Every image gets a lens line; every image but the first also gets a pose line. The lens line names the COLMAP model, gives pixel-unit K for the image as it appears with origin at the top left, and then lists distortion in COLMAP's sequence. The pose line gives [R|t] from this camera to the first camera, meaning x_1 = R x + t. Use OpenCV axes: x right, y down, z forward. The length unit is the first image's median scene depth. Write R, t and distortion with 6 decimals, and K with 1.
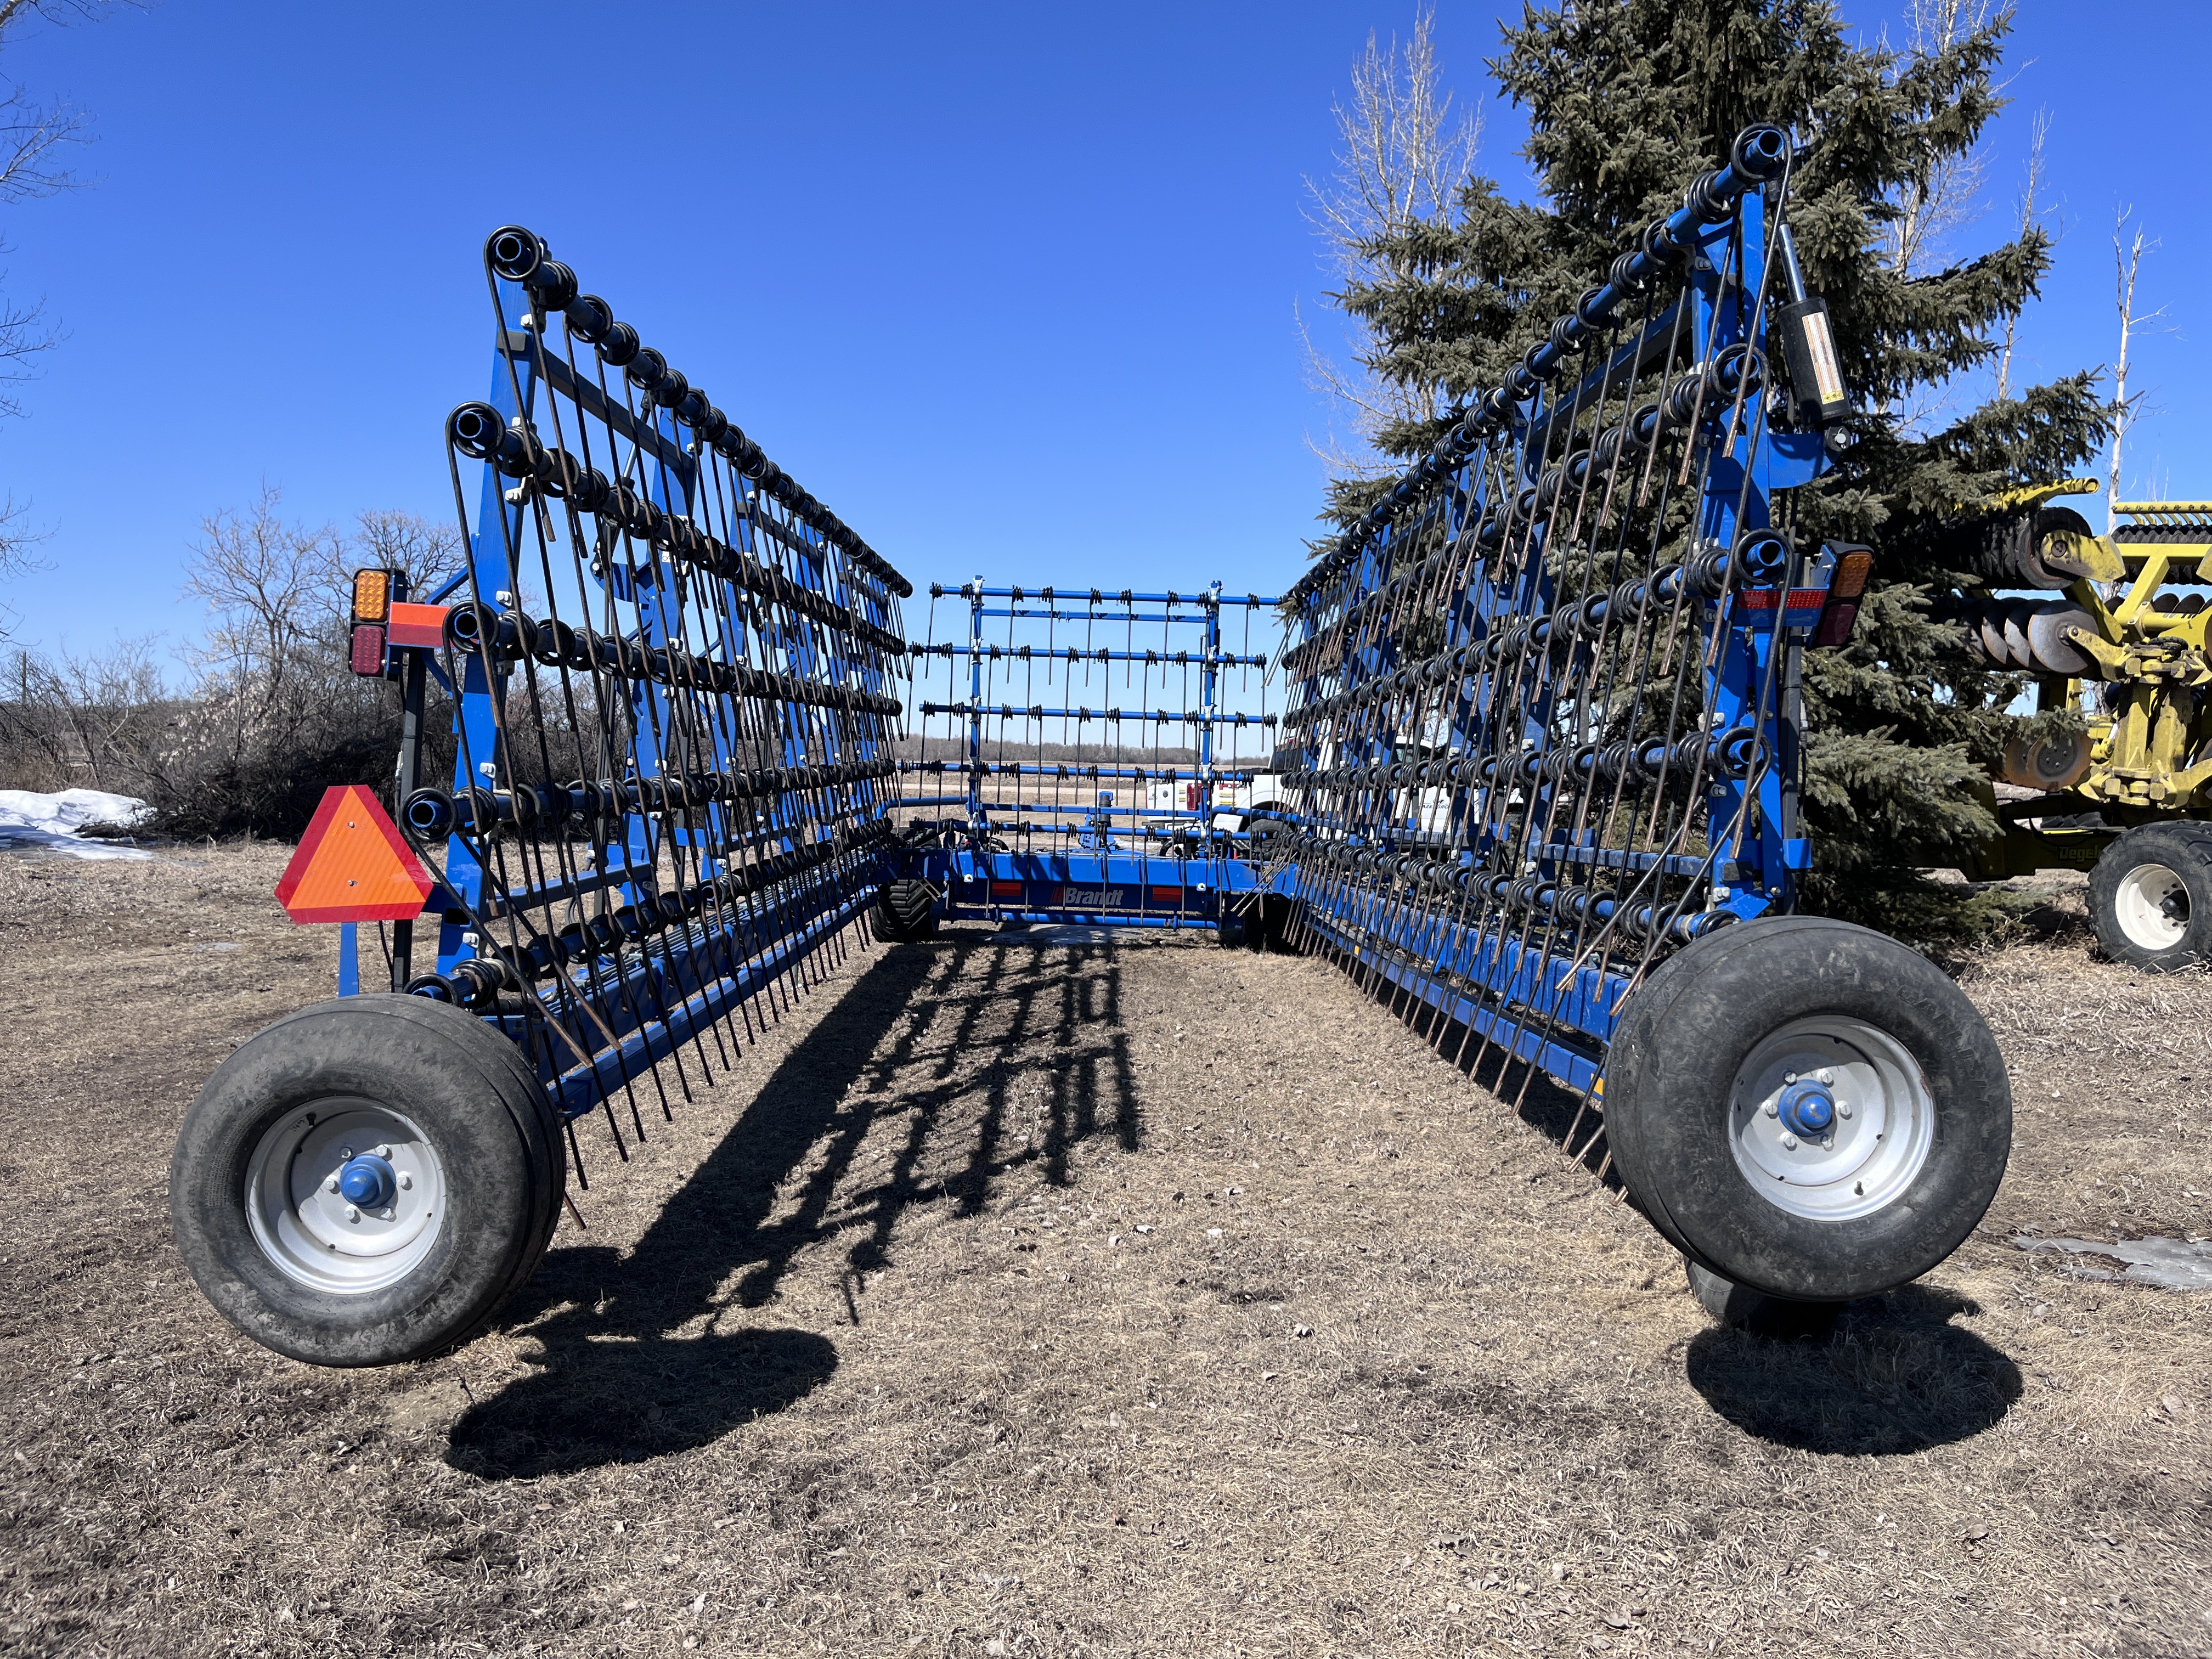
lens RADIAL K [[1690.9, 0, 1109.7], [0, 1690.9, 814.2], [0, 0, 1]] dist [0.057750, -0.093195]
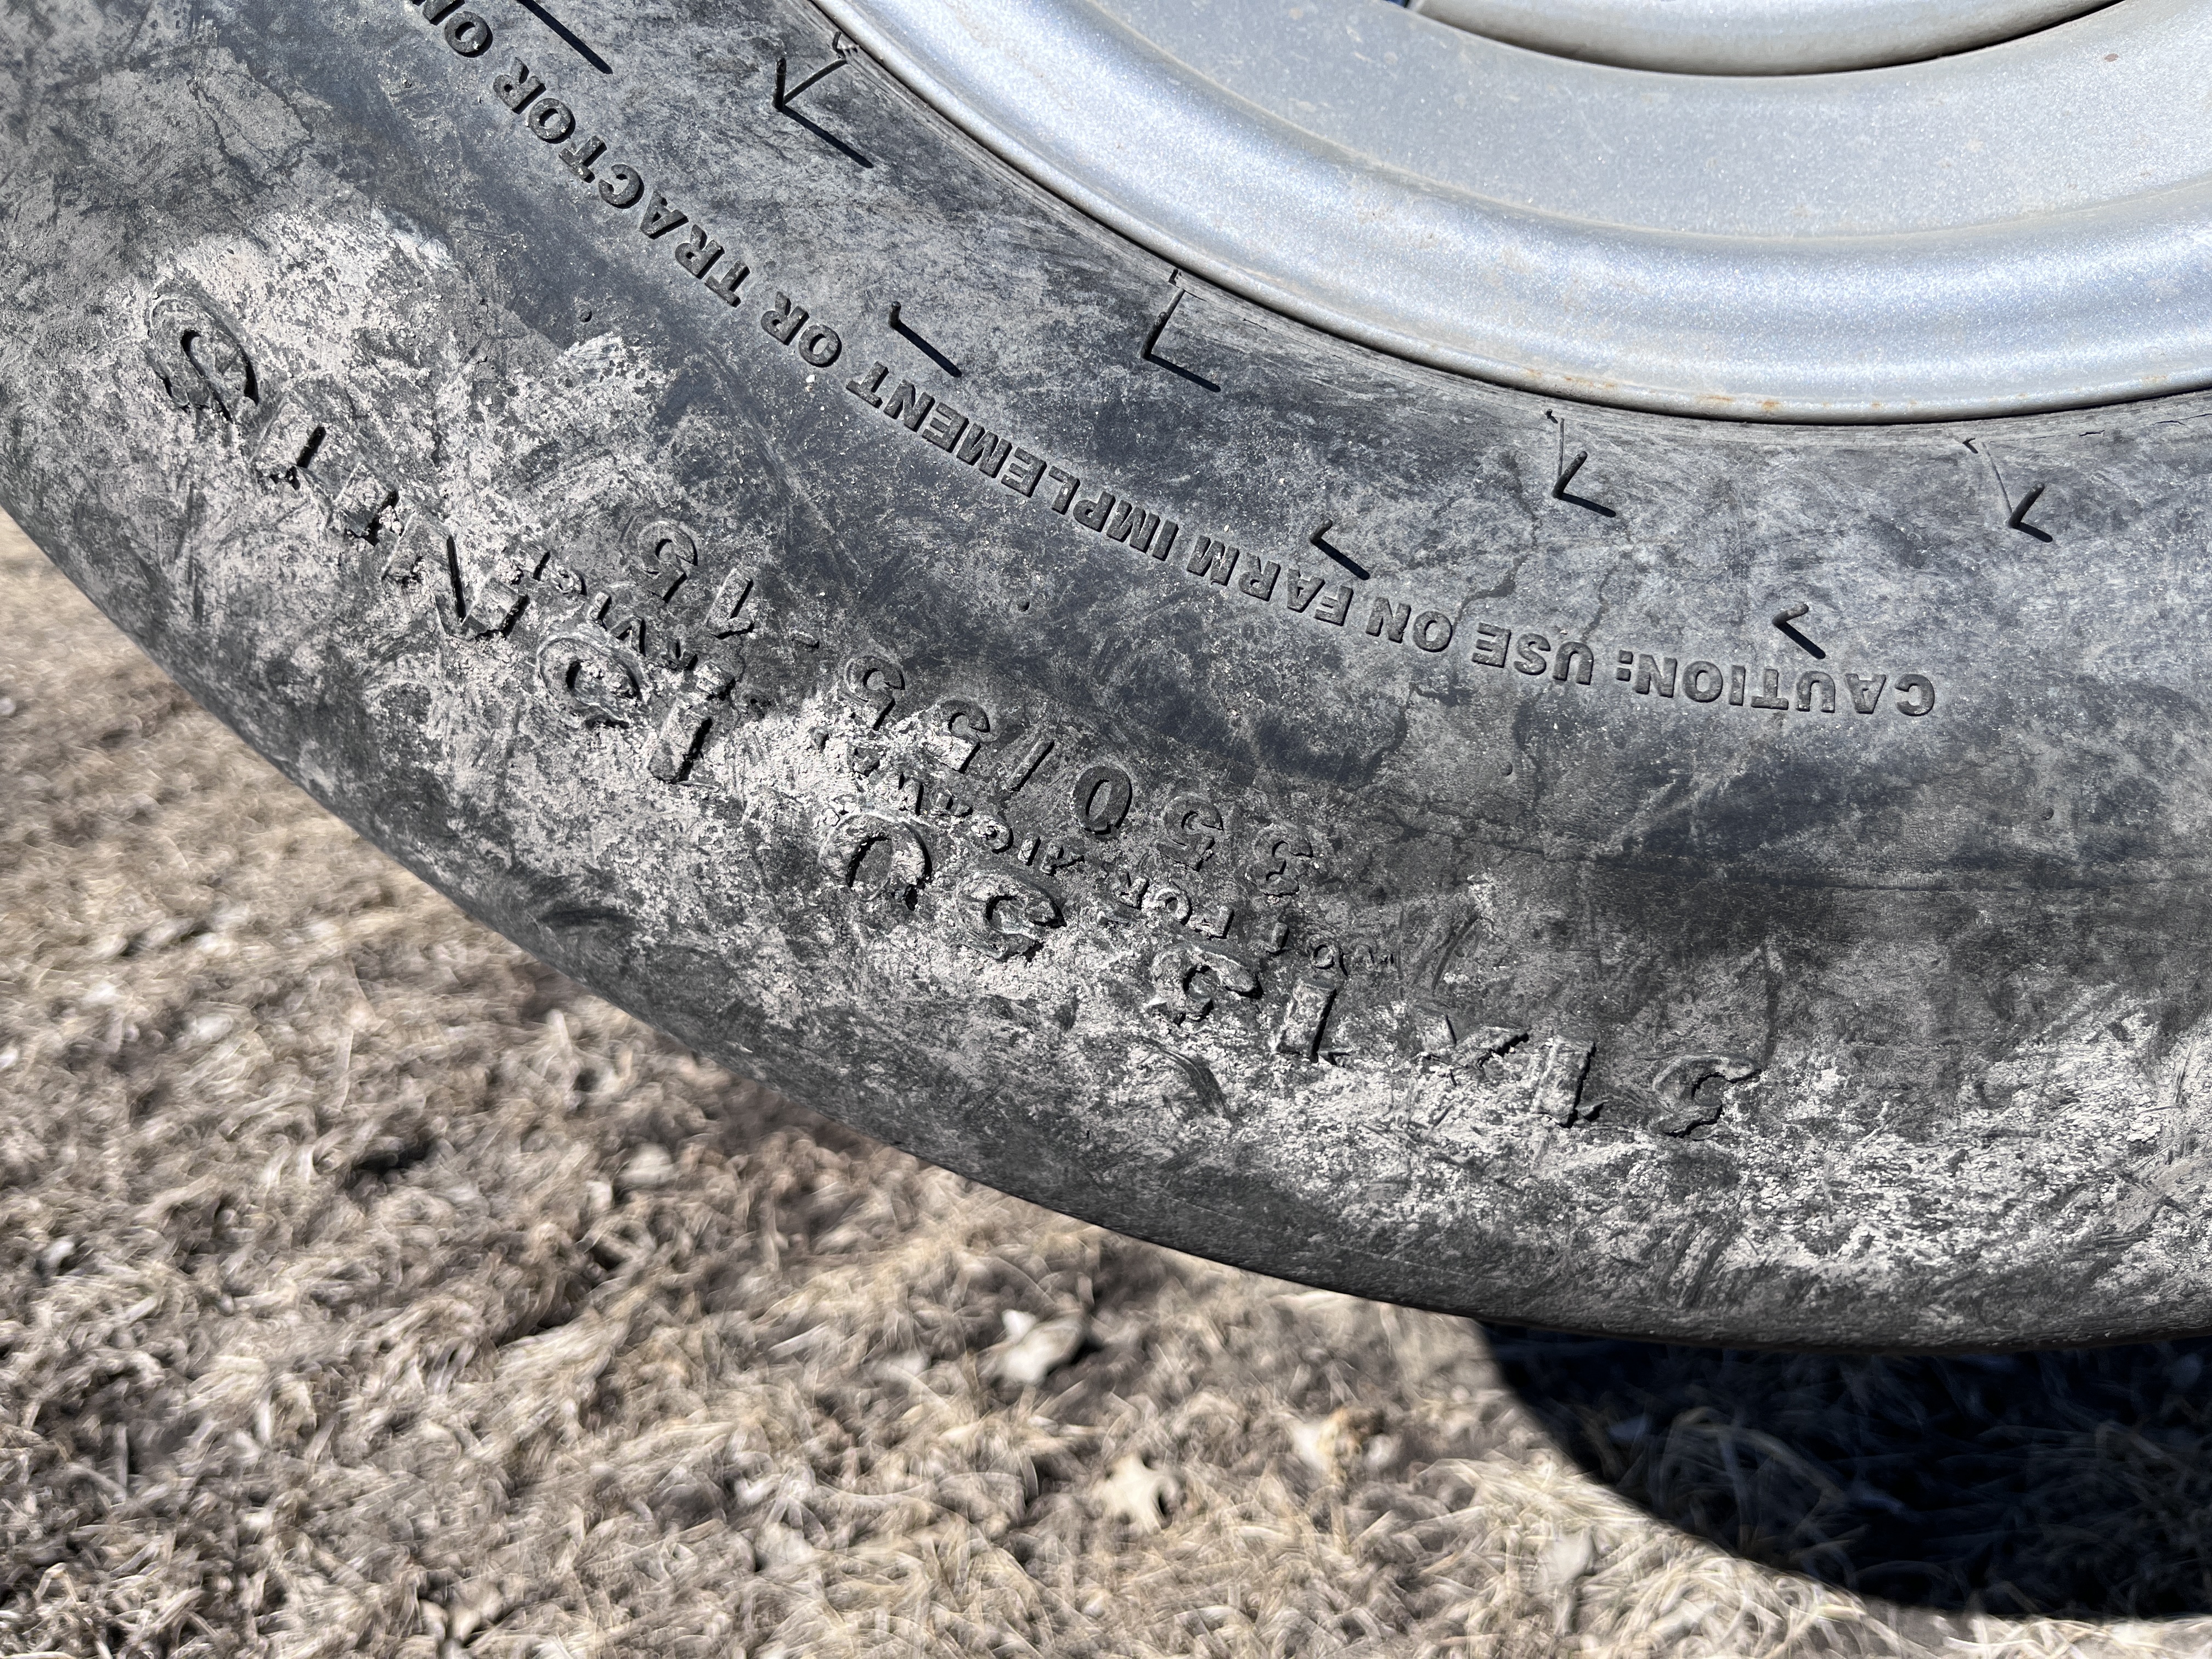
lens RADIAL K [[1690.9, 0, 1109.7], [0, 1690.9, 814.2], [0, 0, 1]] dist [0.057750, -0.093195]
pose [[0.990852, -0.020177, -0.133433, -0.388953], [0.057469, 0.957708, 0.281944, 0.228264], [0.122101, -0.287033, 0.950107, 0.767323]]
